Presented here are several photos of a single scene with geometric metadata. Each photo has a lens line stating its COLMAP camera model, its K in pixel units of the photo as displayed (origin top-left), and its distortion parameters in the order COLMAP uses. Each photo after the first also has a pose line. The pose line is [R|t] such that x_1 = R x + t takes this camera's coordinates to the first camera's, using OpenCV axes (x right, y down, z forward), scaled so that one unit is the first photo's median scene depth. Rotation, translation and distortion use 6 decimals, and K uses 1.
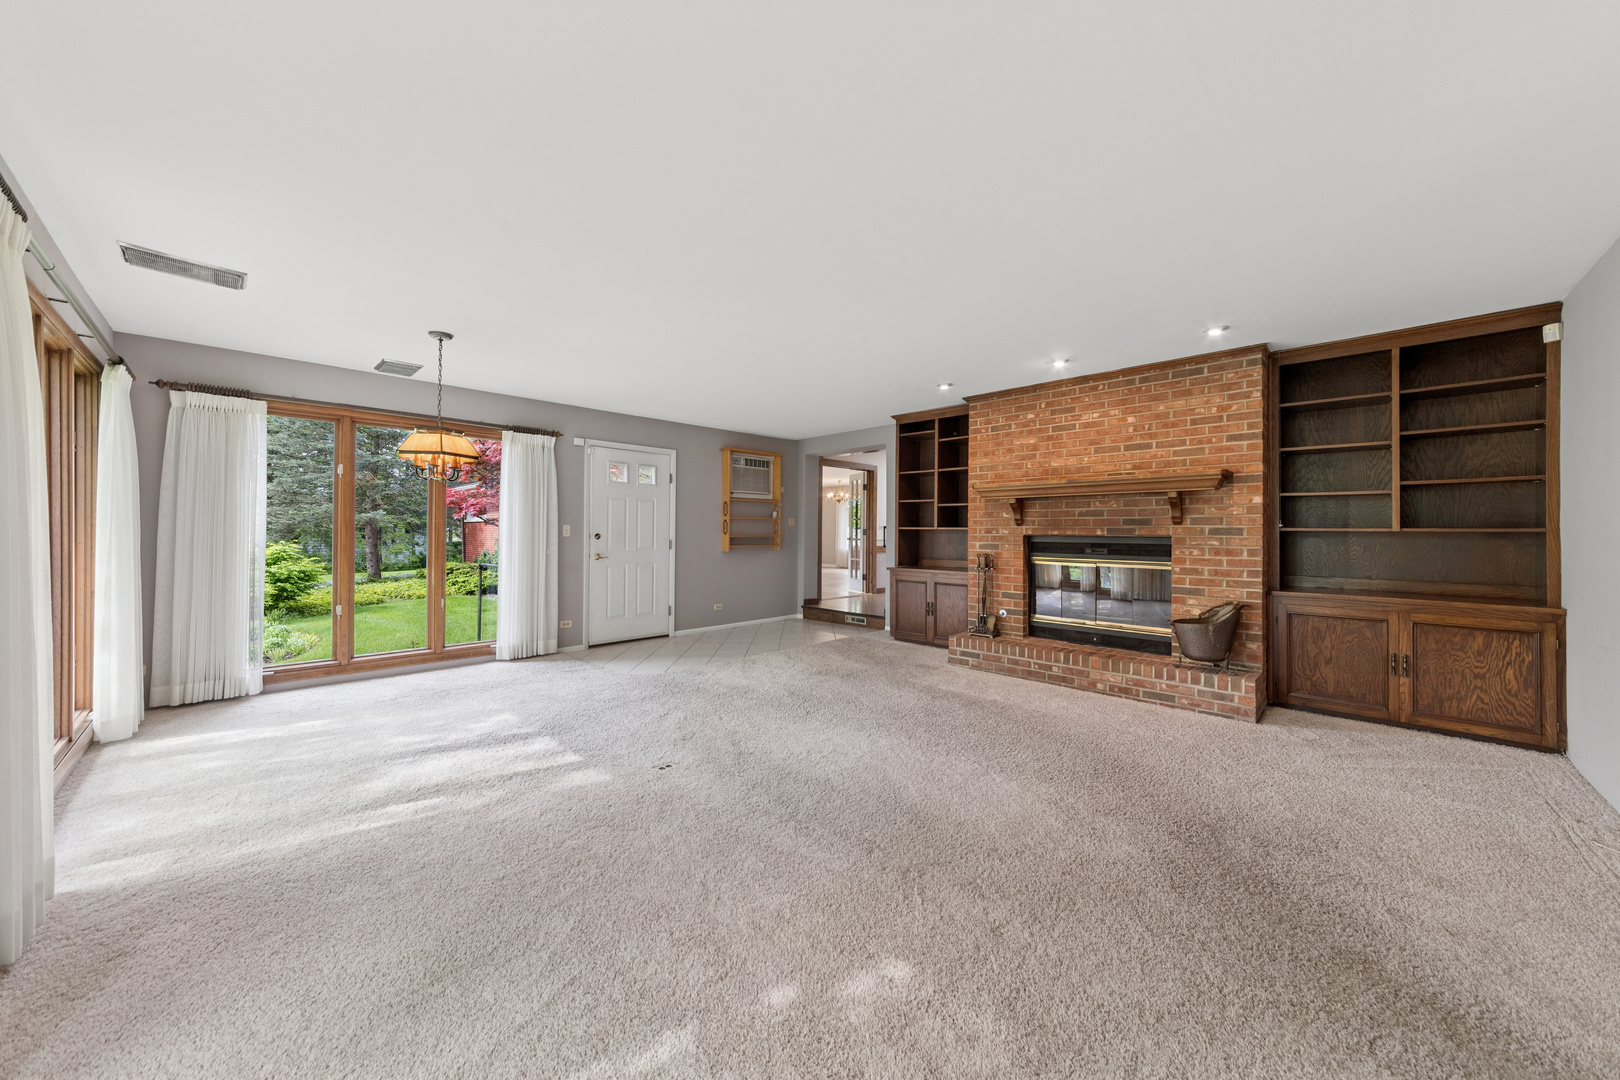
lens RADIAL K [[575.1, 0, 807.3], [0, 575.1, 532.7], [0, 0, 1]] dist [-0.000141, 0.000216]
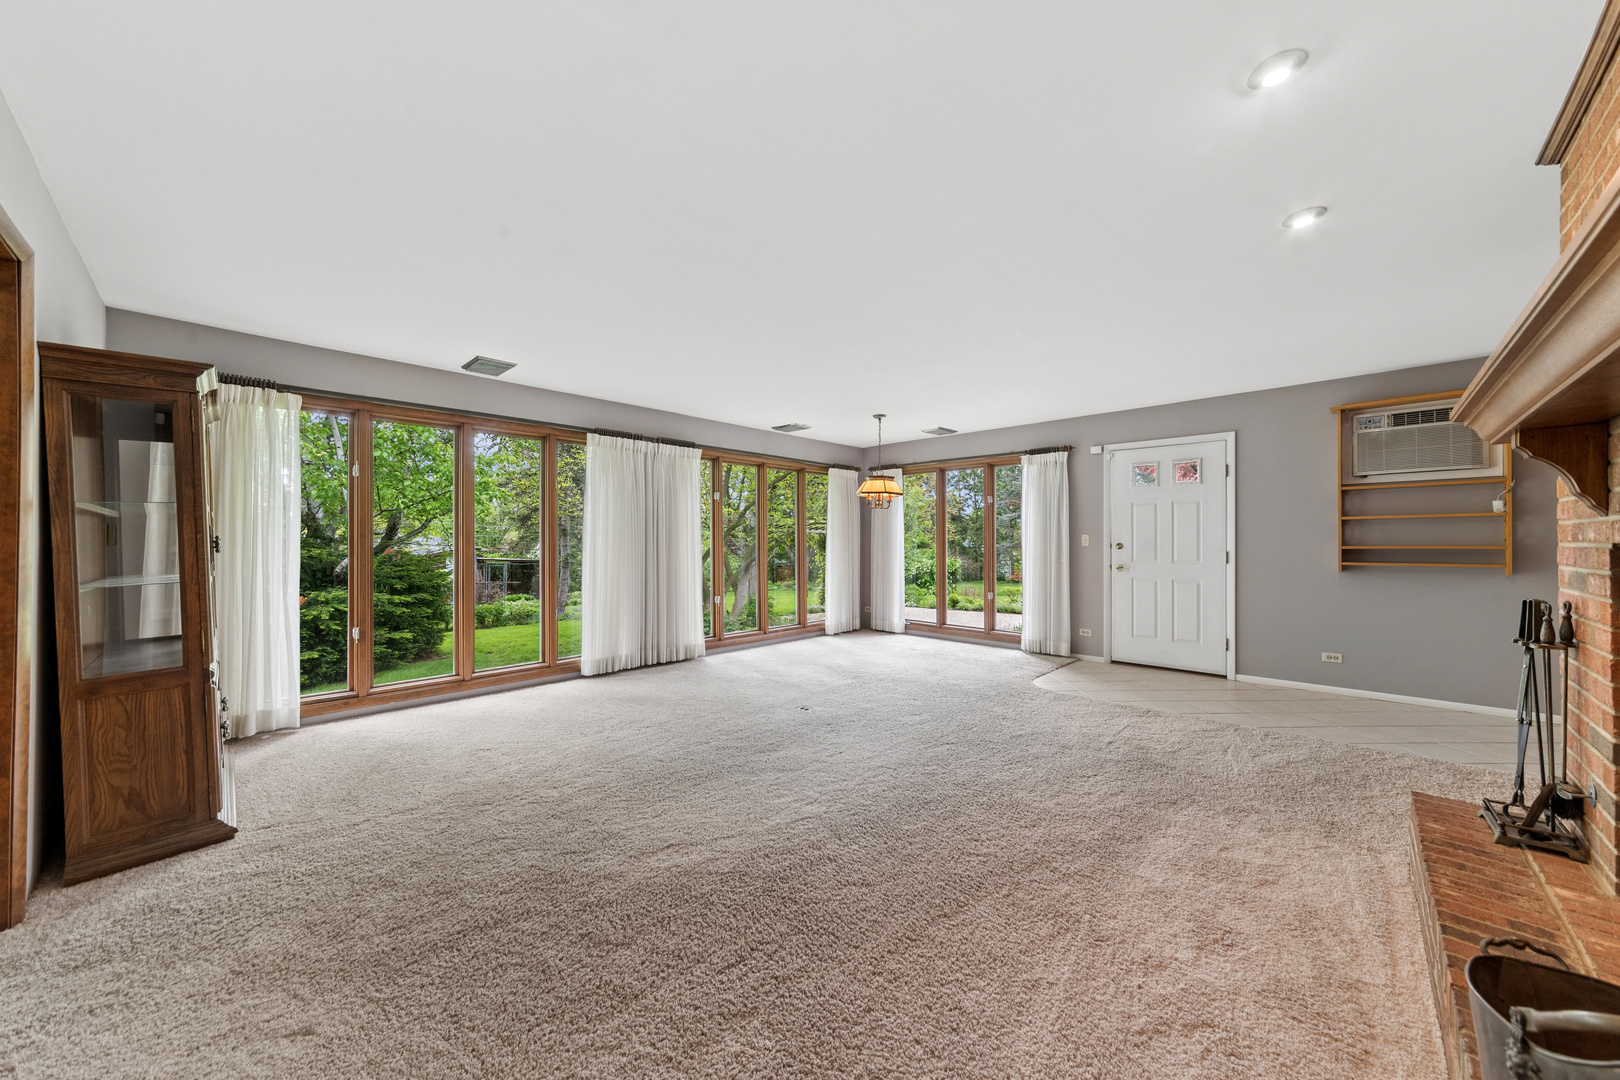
lens RADIAL K [[575.1, 0, 812.3], [0, 575.1, 539.4], [0, 0, 1]] dist [-0.000141, 0.000216]
pose [[0.008465, -0.007249, -0.999938, 0.616694], [0.000416, 0.999974, -0.007246, 0.002222], [0.999964, -0.000354, 0.008468, 0.534290]]
